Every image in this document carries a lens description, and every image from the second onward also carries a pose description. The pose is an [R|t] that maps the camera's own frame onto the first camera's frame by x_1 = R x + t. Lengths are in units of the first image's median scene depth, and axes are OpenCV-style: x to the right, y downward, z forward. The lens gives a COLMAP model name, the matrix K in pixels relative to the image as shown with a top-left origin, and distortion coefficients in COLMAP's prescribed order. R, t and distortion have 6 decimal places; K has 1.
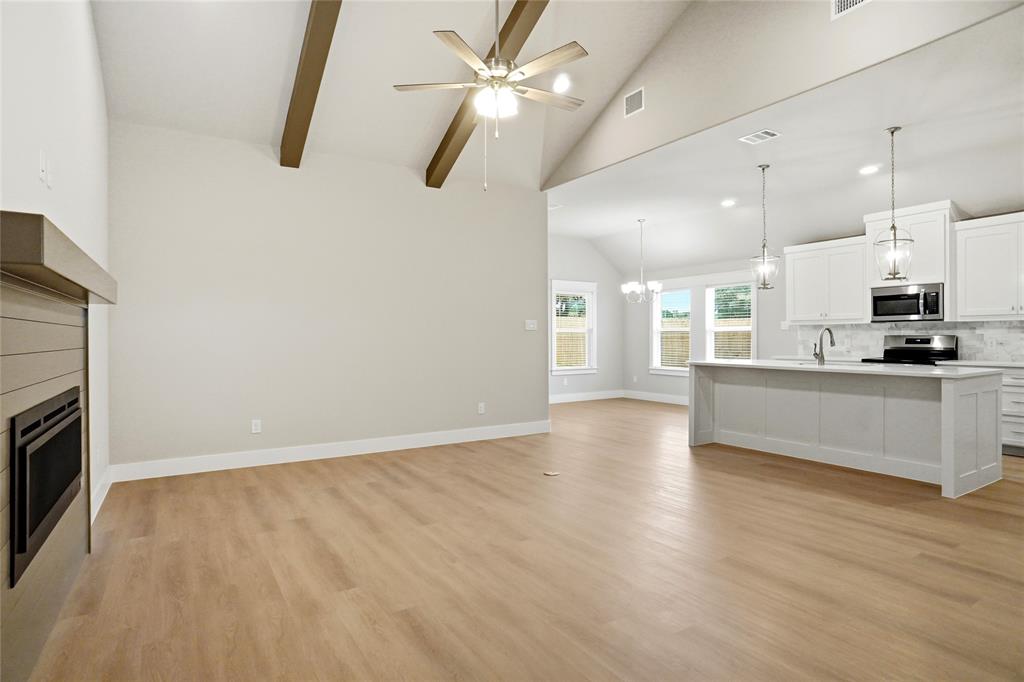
lens RADIAL K [[540.4, 0, 512.9], [0, 540.4, 338.9], [0, 0, 1]] dist [-0.026920, -0.000020]
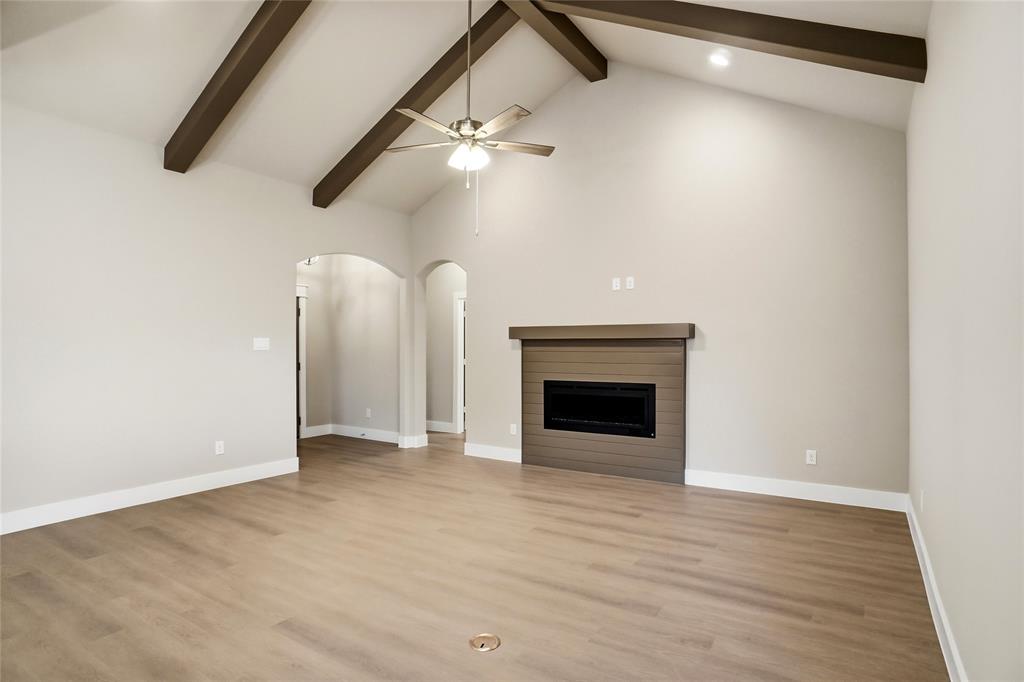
lens RADIAL K [[540.4, 0, 512.7], [0, 540.4, 344.7], [0, 0, 1]] dist [-0.026920, -0.000020]
pose [[-0.908310, 0.005283, -0.418264, 0.363244], [0.007757, 0.999961, -0.004217, -0.035358], [0.418225, -0.007075, -0.908316, 2.093673]]
